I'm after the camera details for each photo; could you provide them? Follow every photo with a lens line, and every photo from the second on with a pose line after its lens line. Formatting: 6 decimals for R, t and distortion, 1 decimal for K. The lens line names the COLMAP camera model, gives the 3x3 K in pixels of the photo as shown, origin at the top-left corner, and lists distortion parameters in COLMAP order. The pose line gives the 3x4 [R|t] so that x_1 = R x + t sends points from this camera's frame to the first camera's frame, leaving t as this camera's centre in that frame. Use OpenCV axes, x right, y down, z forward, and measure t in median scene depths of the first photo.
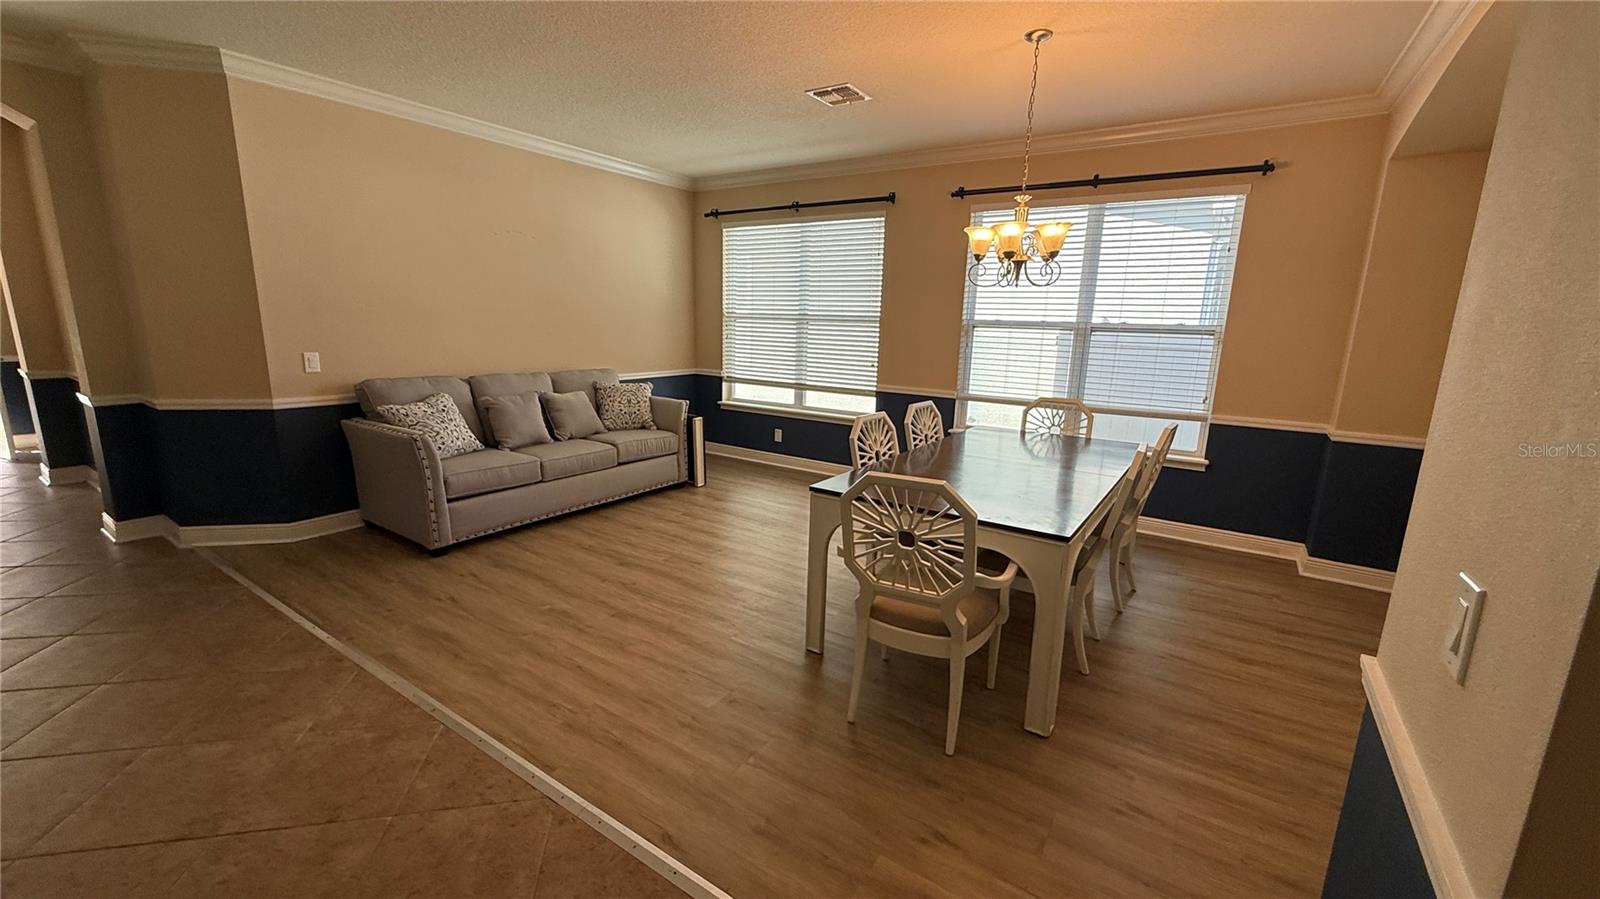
lens RADIAL K [[637.9, 0, 796.8], [0, 637.9, 452.0], [0, 0, 1]] dist [-0.001082, -0.000332]
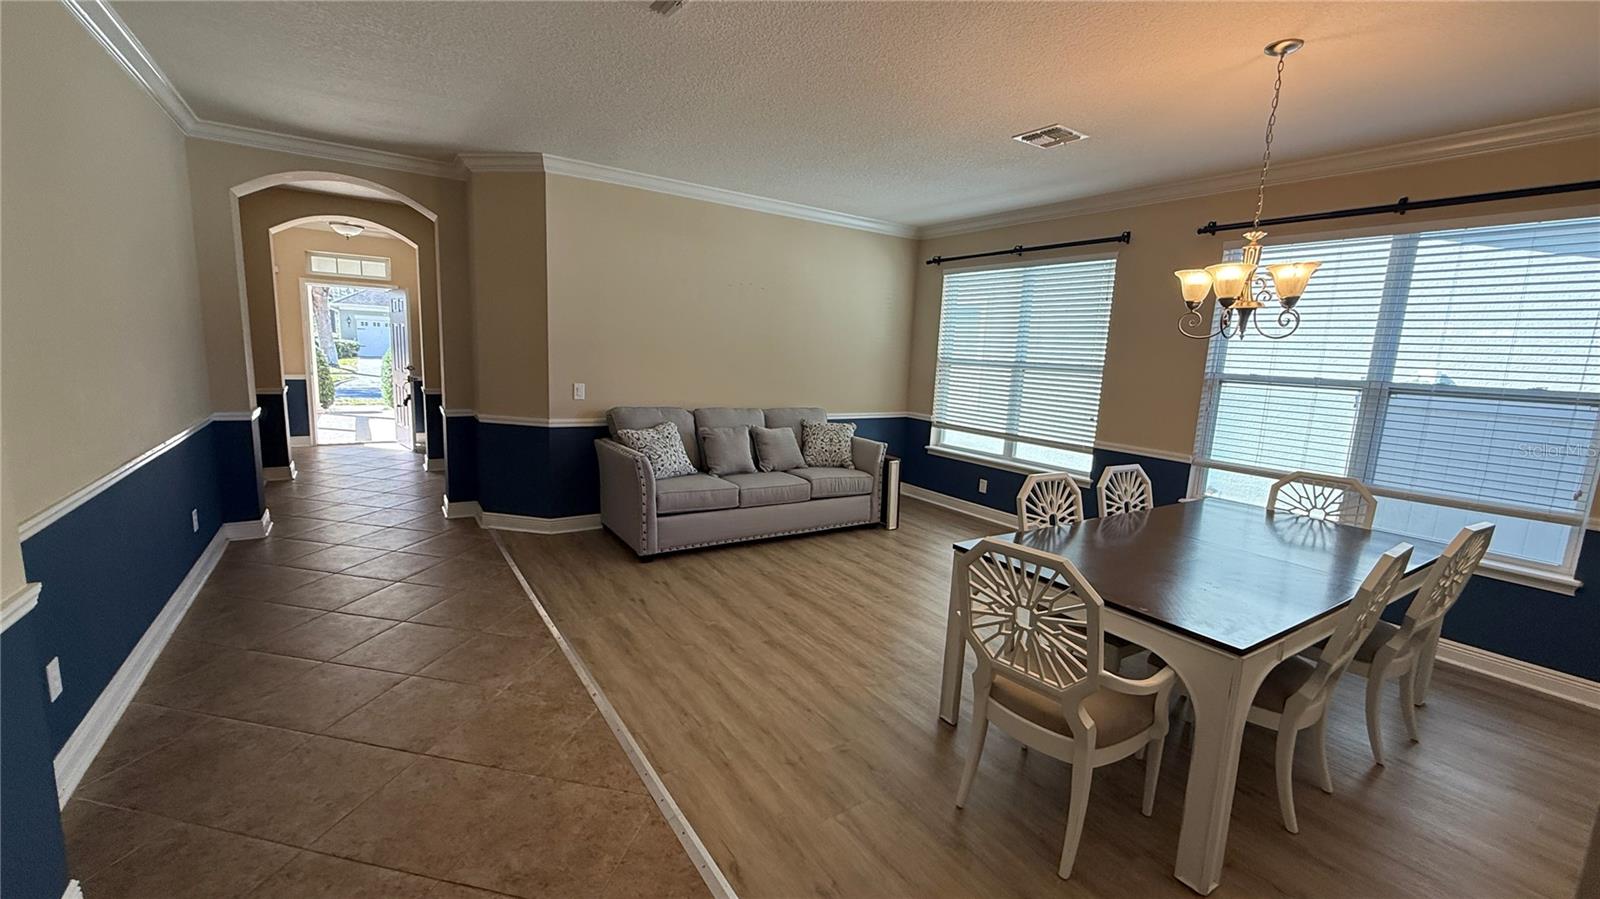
lens RADIAL K [[637.9, 0, 794.9], [0, 637.9, 451.1], [0, 0, 1]] dist [-0.001082, -0.000332]
pose [[0.924720, 0.076901, -0.372799, 0.097870], [-0.100642, 0.993922, -0.044615, -0.011758], [0.367102, 0.078776, 0.926839, 0.013671]]
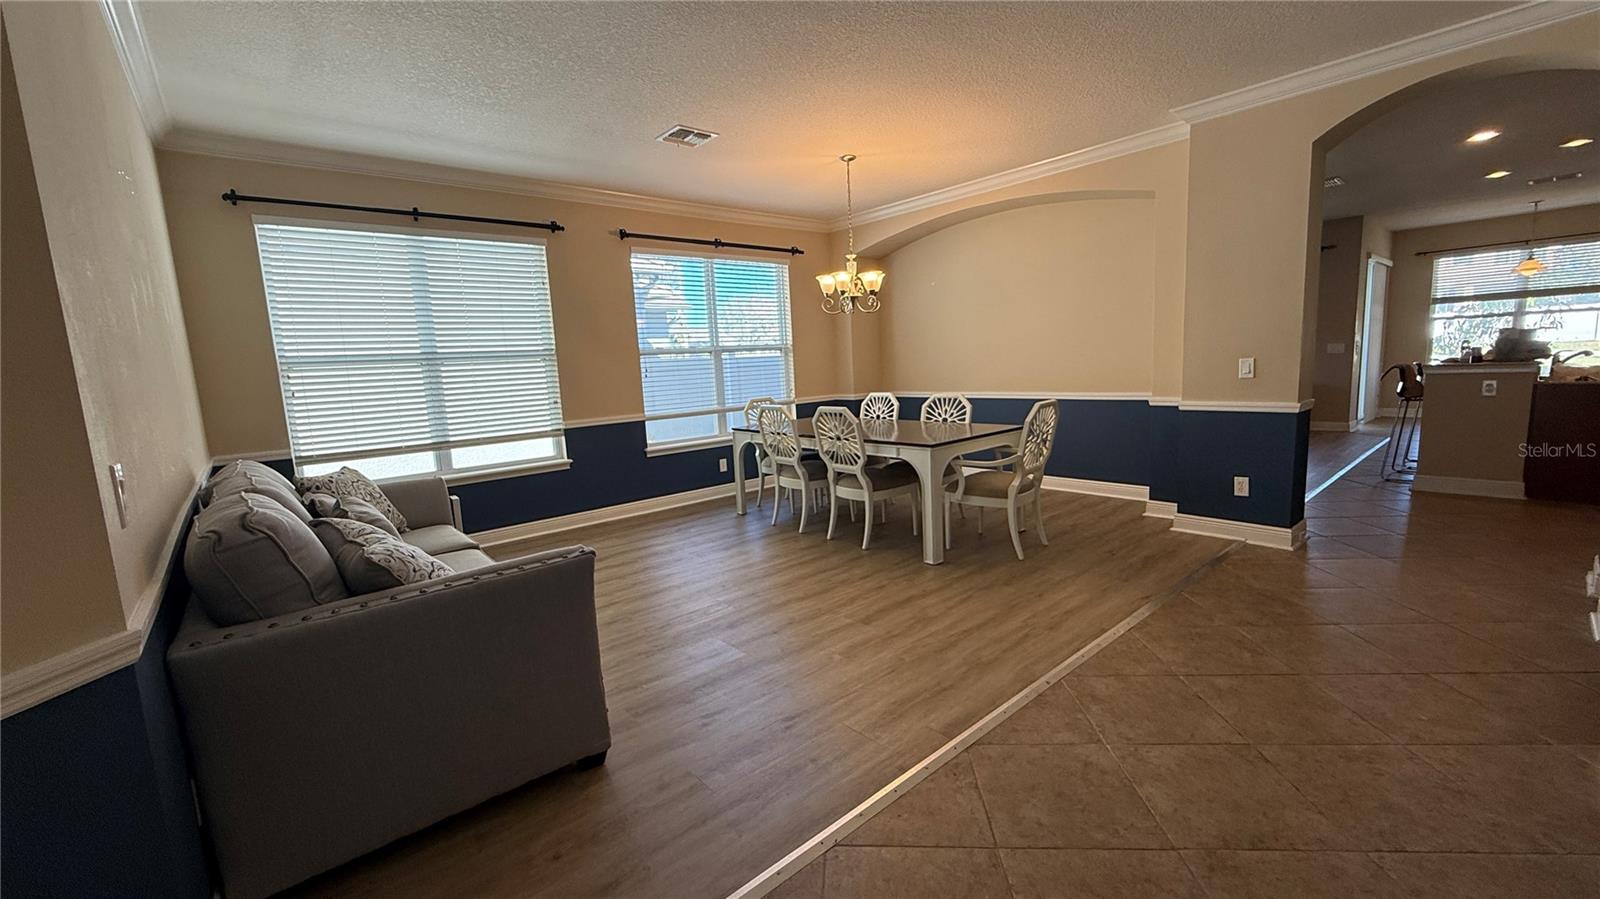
lens RADIAL K [[637.9, 0, 794.9], [0, 637.9, 452.6], [0, 0, 1]] dist [-0.001082, -0.000332]
pose [[0.263520, -0.176978, 0.948280, -0.951508], [0.253213, 0.961247, 0.109032, -0.109721], [-0.930828, 0.211385, 0.298121, 0.583799]]
